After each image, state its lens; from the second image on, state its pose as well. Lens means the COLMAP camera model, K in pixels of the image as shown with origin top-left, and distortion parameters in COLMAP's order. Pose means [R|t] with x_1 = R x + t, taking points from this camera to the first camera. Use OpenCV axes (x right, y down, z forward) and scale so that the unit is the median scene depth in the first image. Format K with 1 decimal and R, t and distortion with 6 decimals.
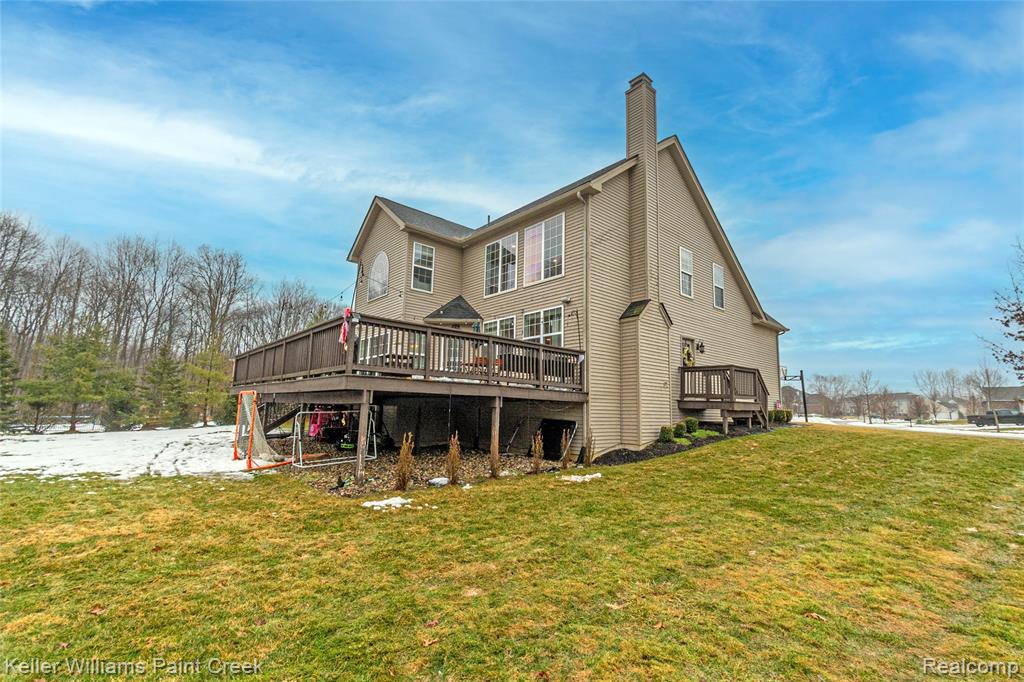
lens RADIAL K [[471.6, 0, 507.7], [0, 471.6, 336.7], [0, 0, 1]] dist [0.001416, 0.000145]
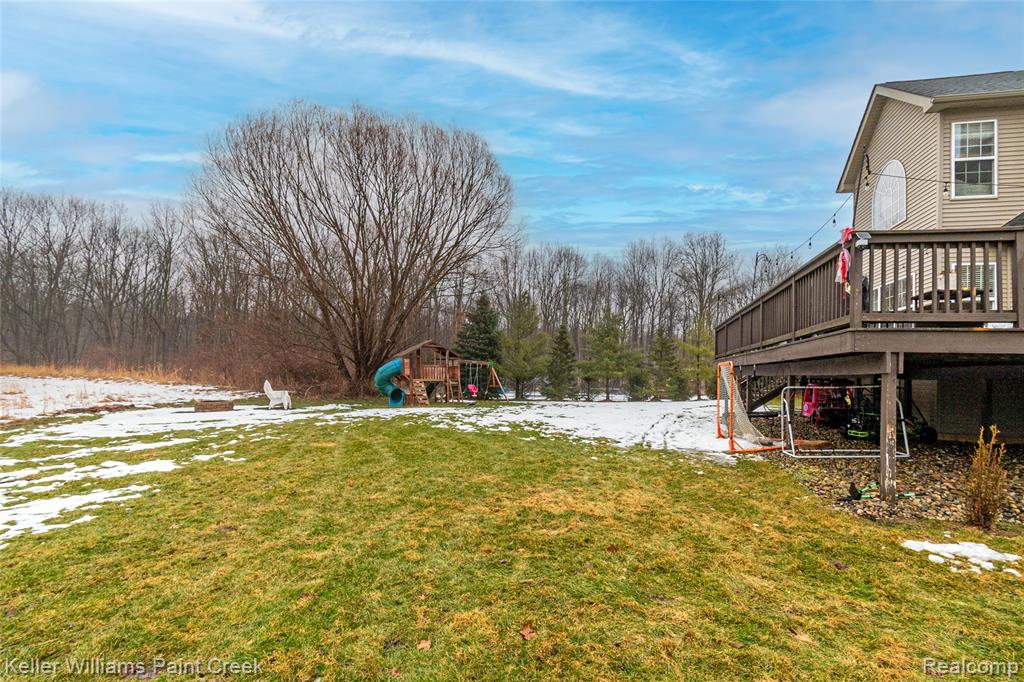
lens RADIAL K [[471.6, 0, 550.1], [0, 471.6, 363.3], [0, 0, 1]] dist [0.001416, 0.000145]
pose [[0.632488, -0.026106, -0.774130, -0.085303], [0.108062, 0.992632, 0.054815, 0.037448], [0.766995, -0.118323, 0.630649, 0.219173]]
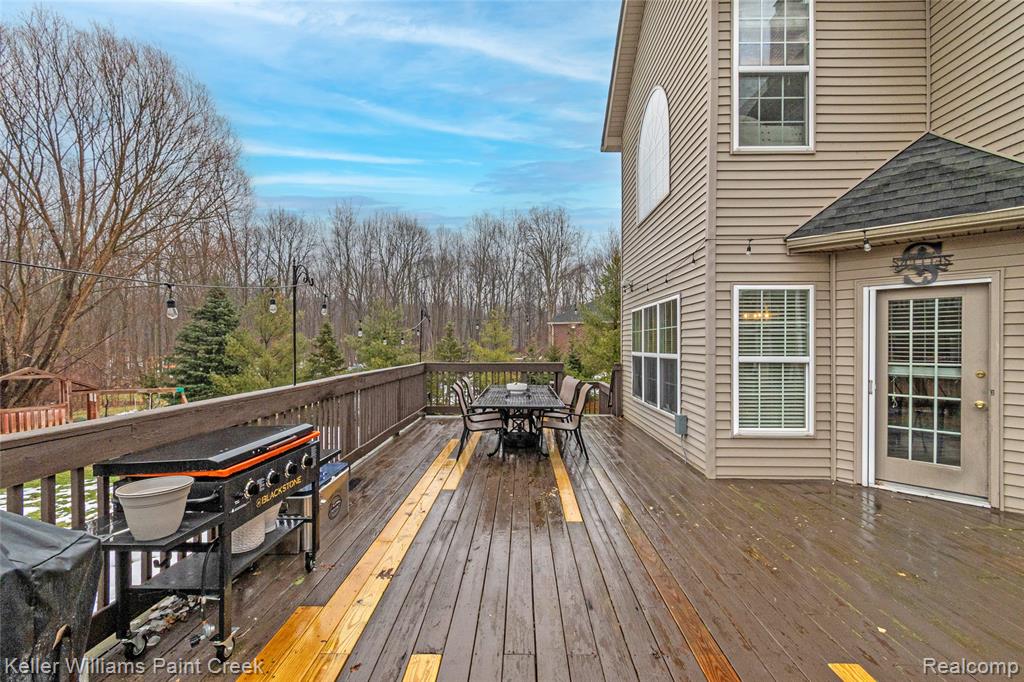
lens RADIAL K [[471.6, 0, 507.9], [0, 471.6, 349.6], [0, 0, 1]] dist [0.001416, 0.000145]
pose [[0.759099, -0.020394, -0.650656, -0.168530], [0.114396, 0.988134, 0.102491, -0.029574], [0.640845, -0.152233, 0.752424, 0.929970]]
